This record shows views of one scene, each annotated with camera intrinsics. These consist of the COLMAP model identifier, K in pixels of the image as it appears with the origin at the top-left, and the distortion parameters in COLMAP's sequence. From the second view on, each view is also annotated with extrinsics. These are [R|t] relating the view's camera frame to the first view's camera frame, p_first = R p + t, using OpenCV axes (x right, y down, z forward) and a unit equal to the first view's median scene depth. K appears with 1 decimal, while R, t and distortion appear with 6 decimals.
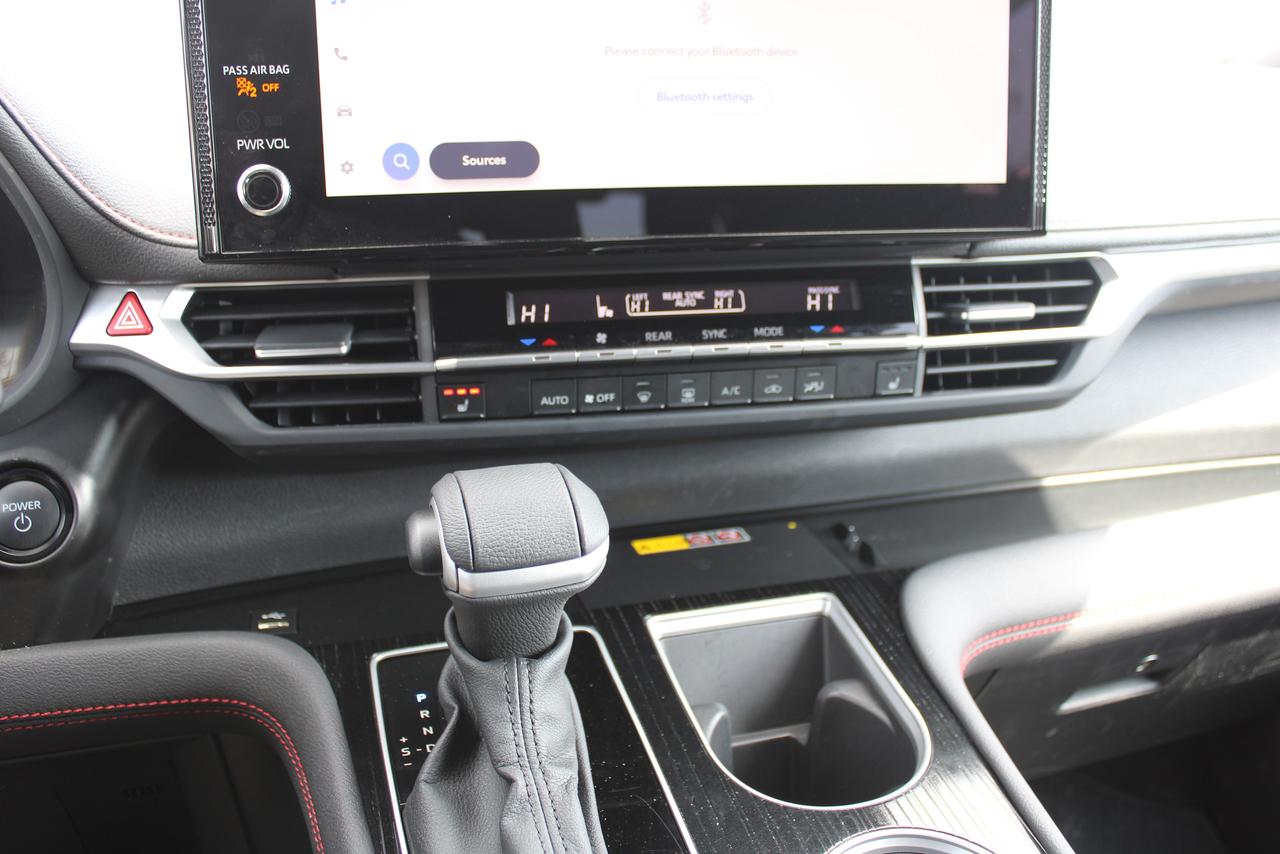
lens RADIAL K [[1153.7, 0, 634.5], [0, 1153.7, 435.4], [0, 0, 1]] dist [-0.162766, 0.174295]
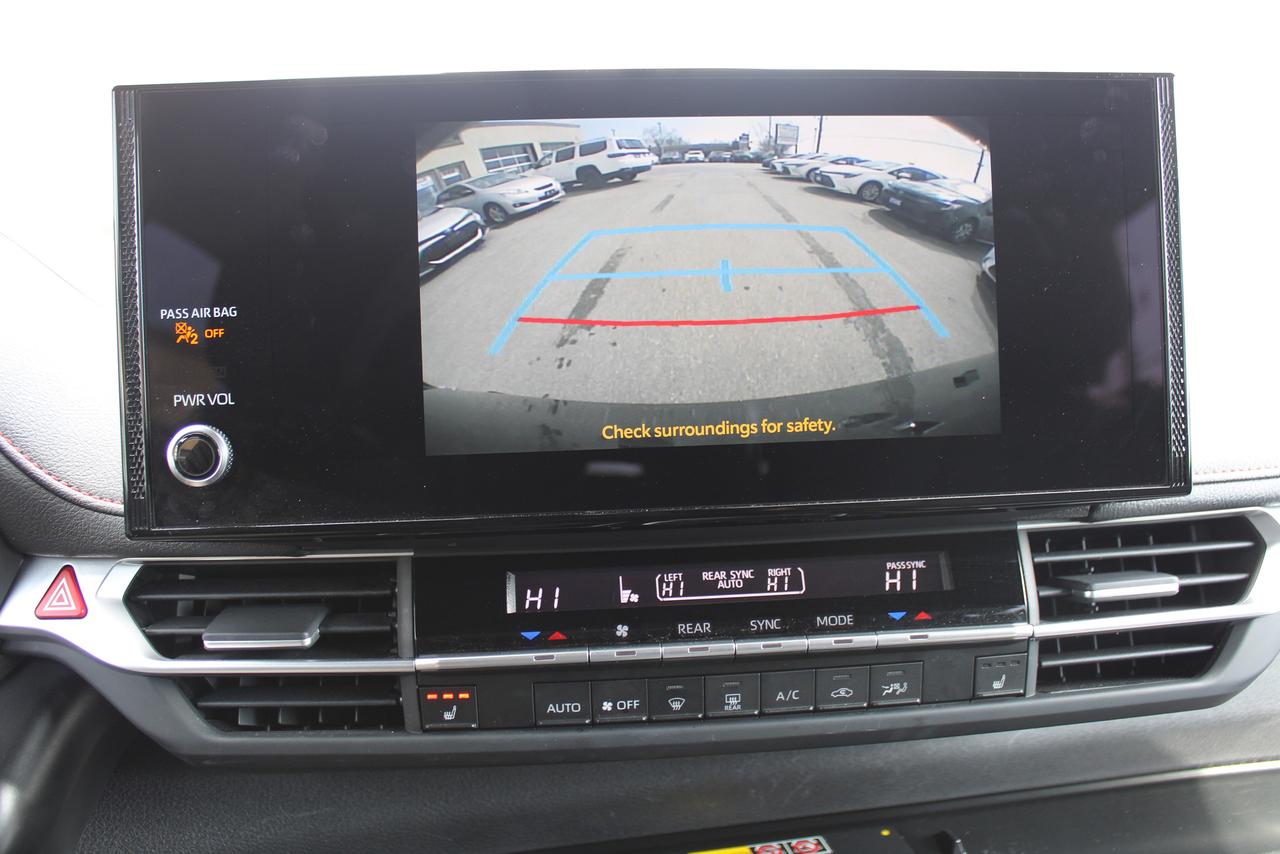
lens RADIAL K [[1145.2, 0, 641.0], [0, 1145.2, 428.9], [0, 0, 1]] dist [-0.162230, 0.177350]
pose [[0.994063, -0.009778, -0.108362, 0.071366], [-0.009746, 0.983947, -0.178196, -0.081108], [0.108365, 0.178194, 0.978010, 0.199313]]
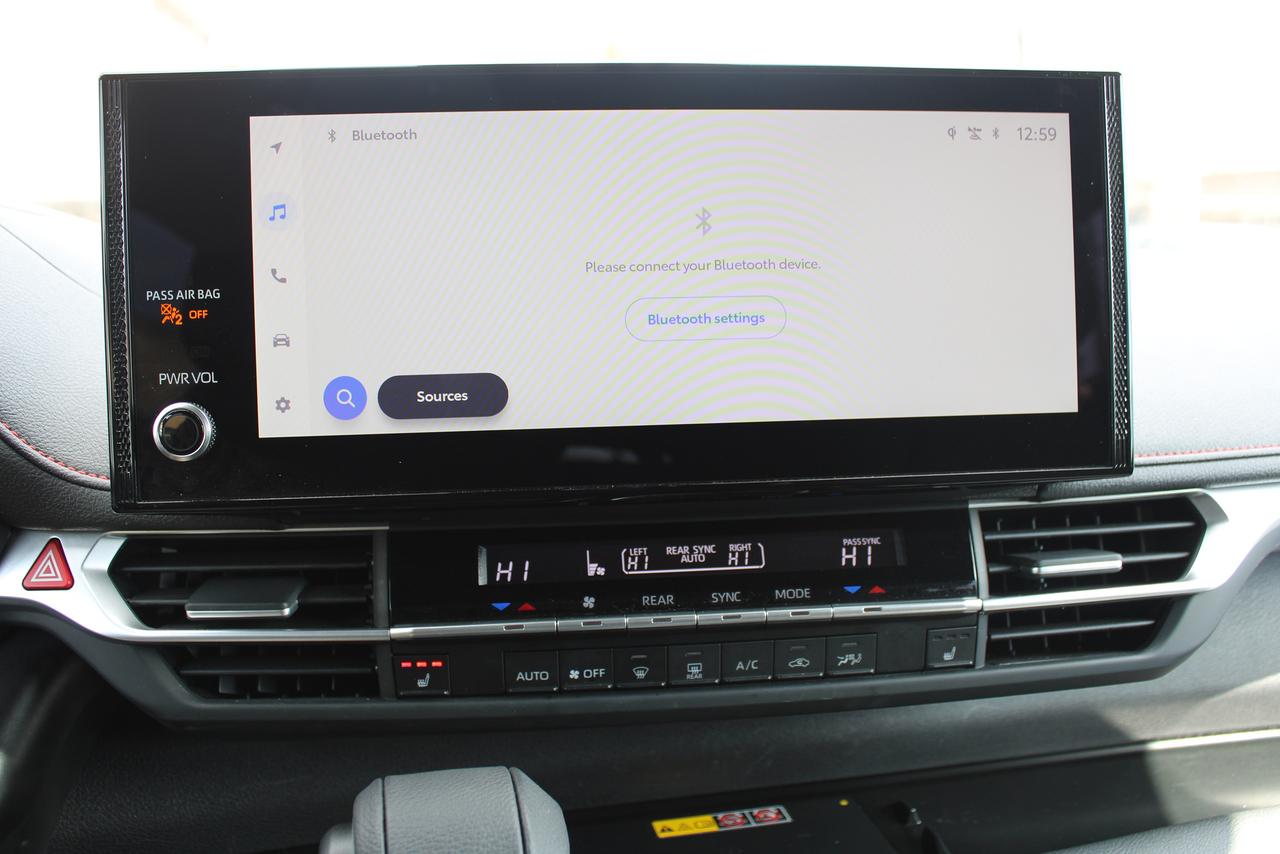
lens RADIAL K [[1153.7, 0, 634.5], [0, 1153.7, 435.4], [0, 0, 1]] dist [-0.162766, 0.174295]
pose [[0.995792, -0.002243, -0.091614, 0.080749], [-0.012697, 0.986682, -0.162167, -0.068740], [0.090758, 0.162647, 0.982501, 0.161487]]
